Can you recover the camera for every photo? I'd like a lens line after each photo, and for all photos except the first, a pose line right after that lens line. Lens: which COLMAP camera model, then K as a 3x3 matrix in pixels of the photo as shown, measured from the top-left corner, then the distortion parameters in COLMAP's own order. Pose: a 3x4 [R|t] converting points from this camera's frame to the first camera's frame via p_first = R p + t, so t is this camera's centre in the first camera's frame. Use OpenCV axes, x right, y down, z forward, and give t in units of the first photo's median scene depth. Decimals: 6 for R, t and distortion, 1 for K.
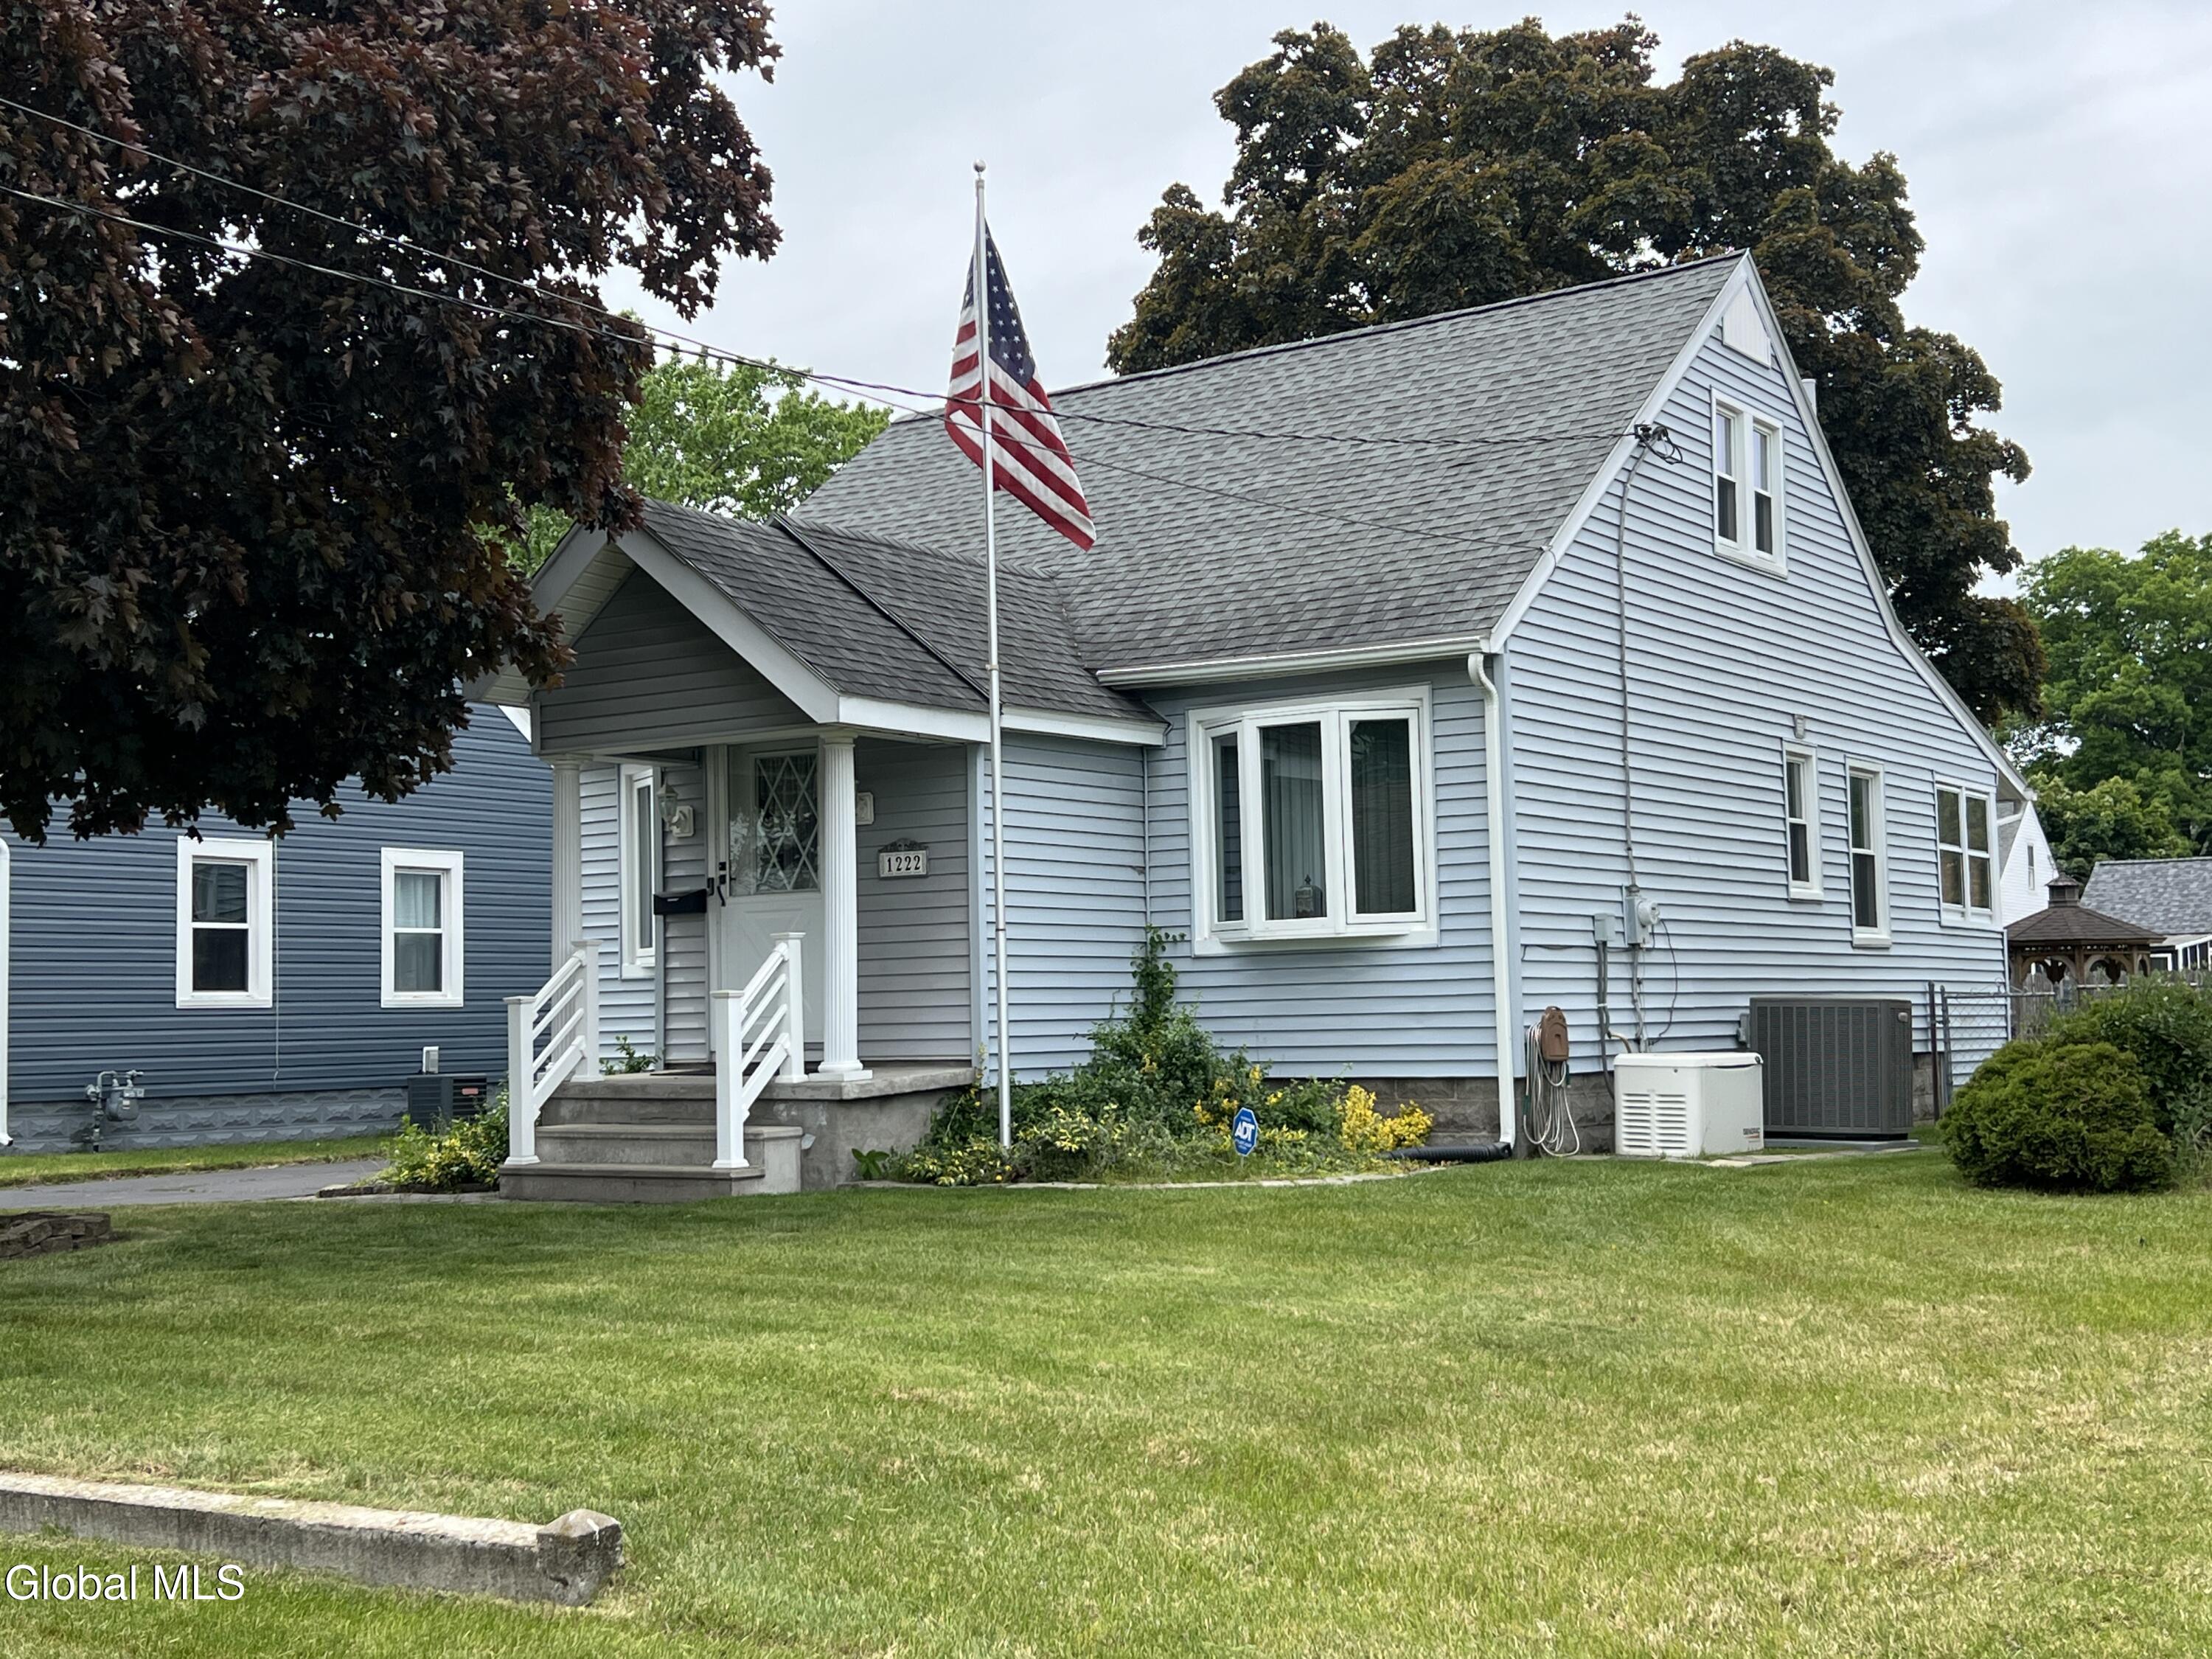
lens RADIAL K [[2735.6, 0, 1118.0], [0, 2735.6, 821.1], [0, 0, 1]] dist [0.141459, 0.000000]
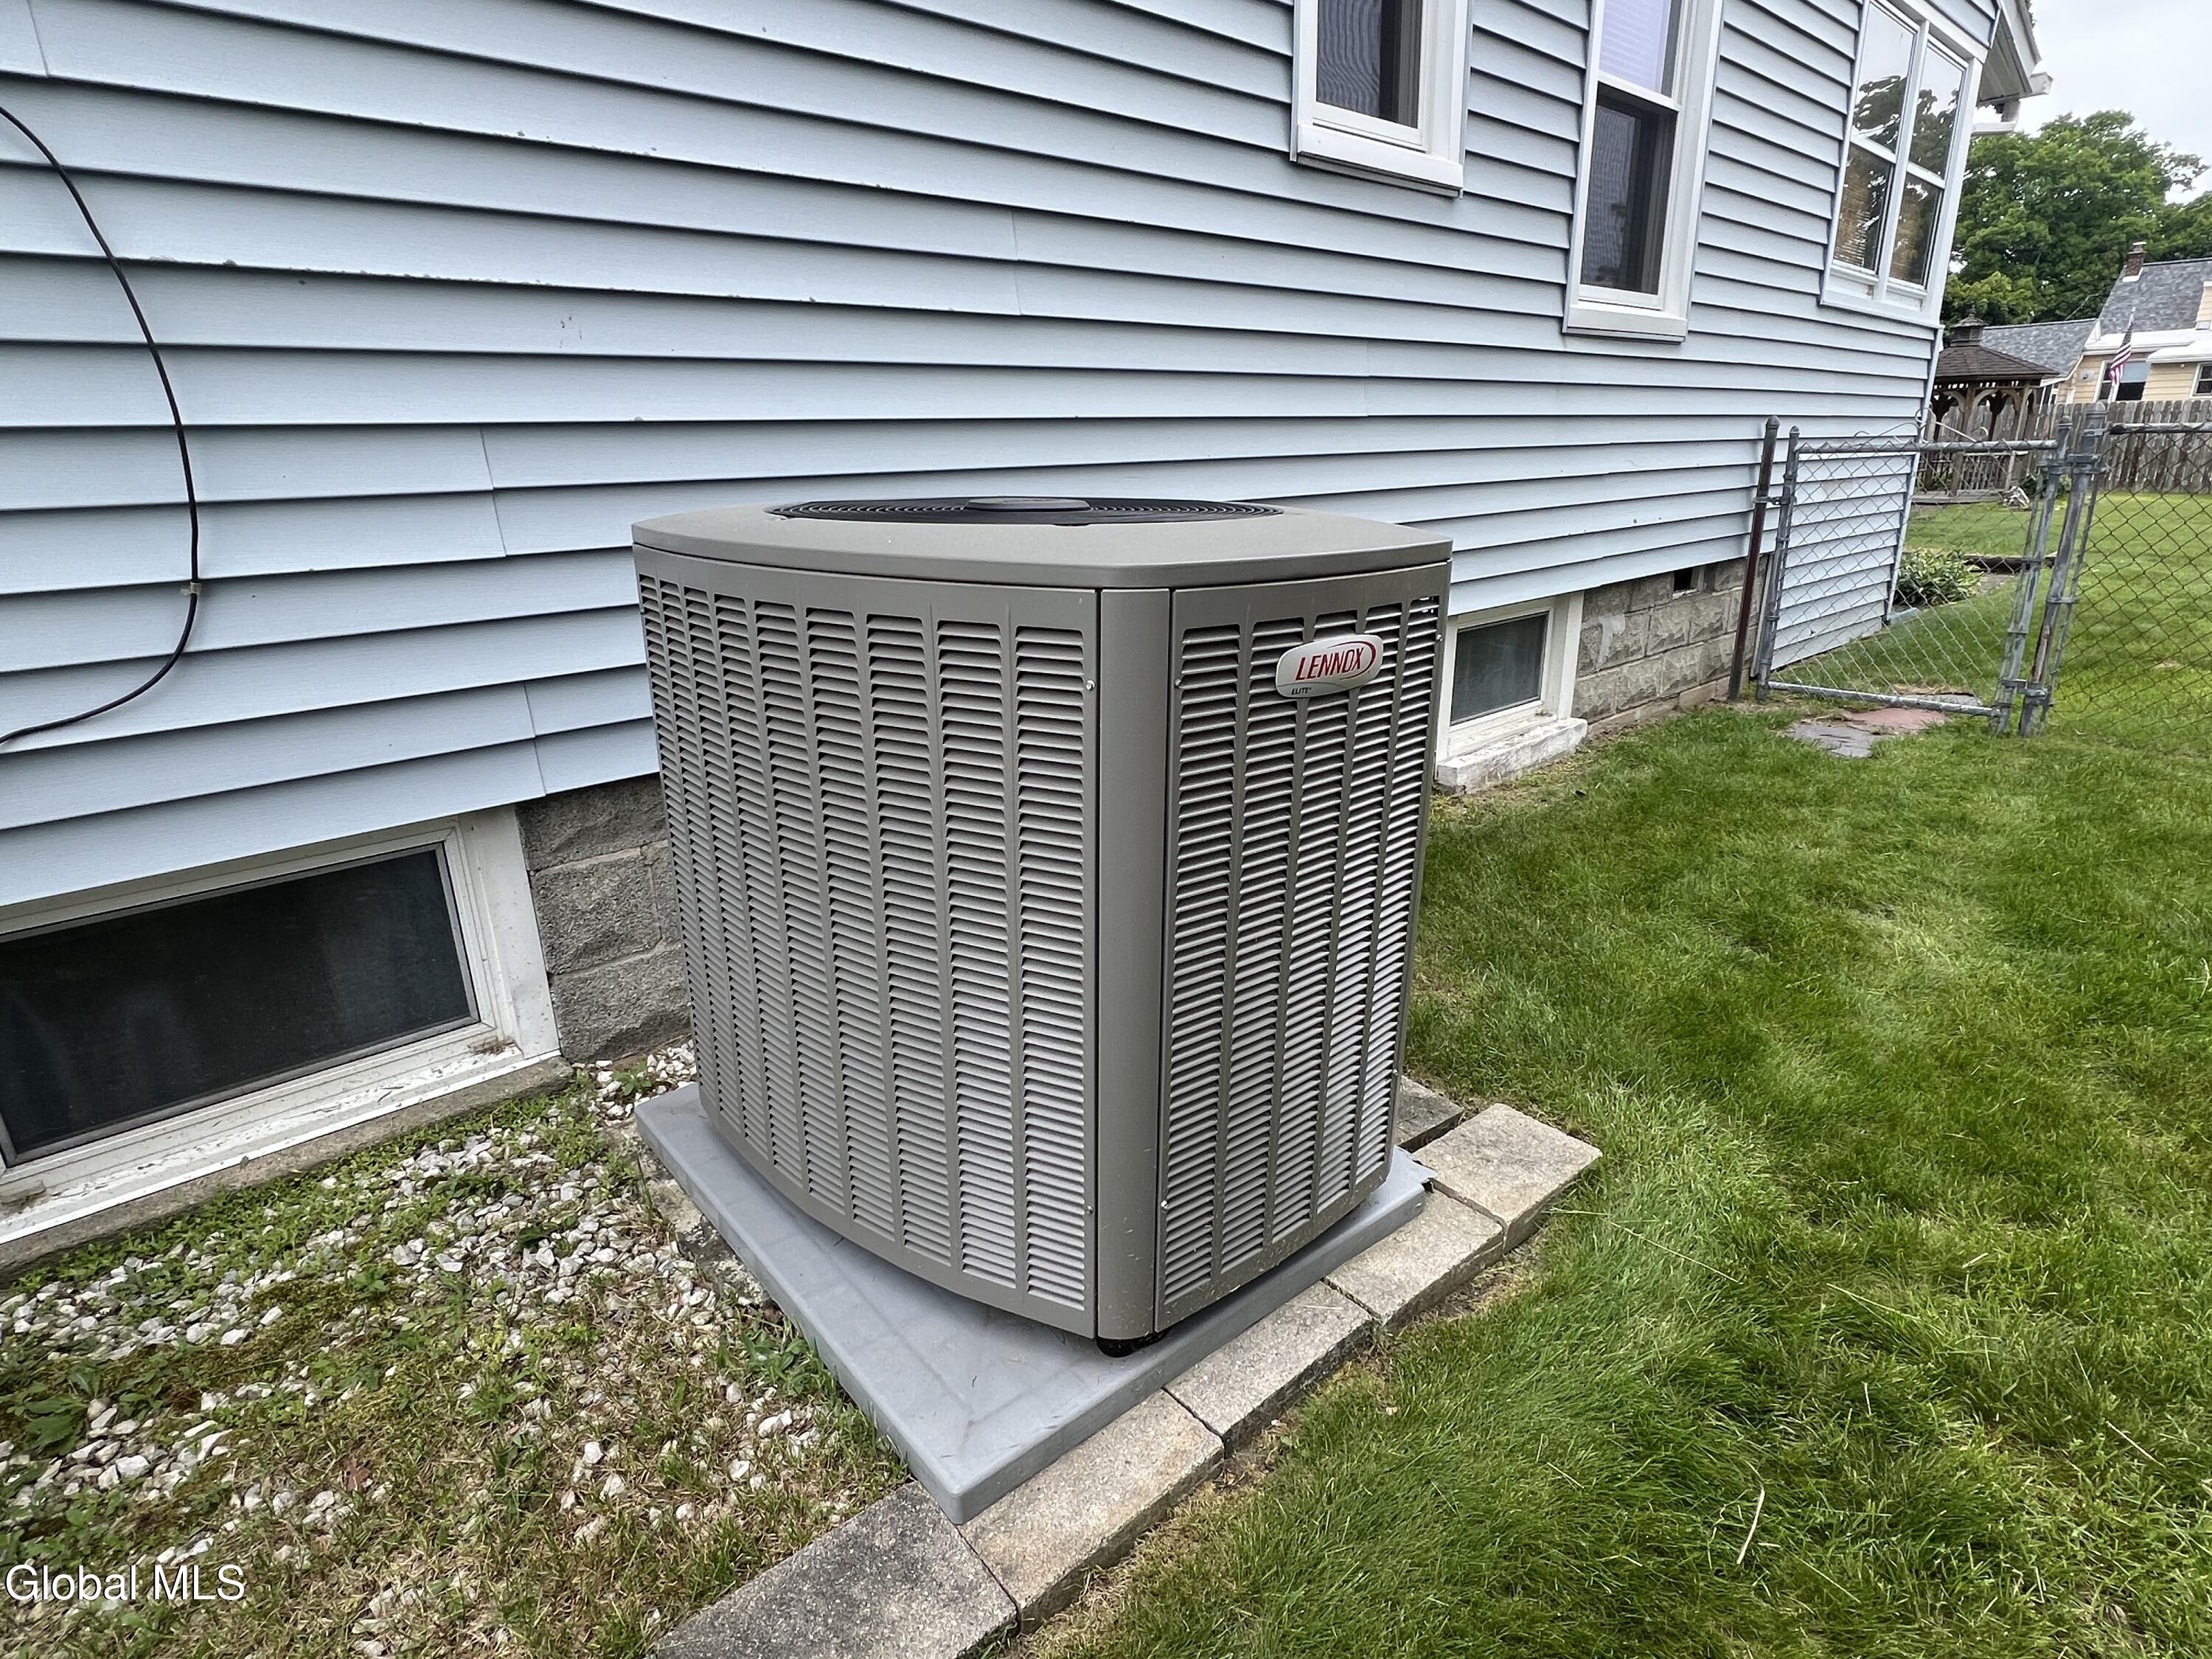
lens RADIAL K [[1143.4, 0, 1093.0], [0, 1143.4, 829.2], [0, 0, 1]] dist [0.001088, 0.001218]
pose [[0.964705, 0.072477, -0.253164, 0.218556], [0.030456, 0.924220, 0.380645, 0.041393], [0.261567, -0.374920, 0.889392, 0.708445]]
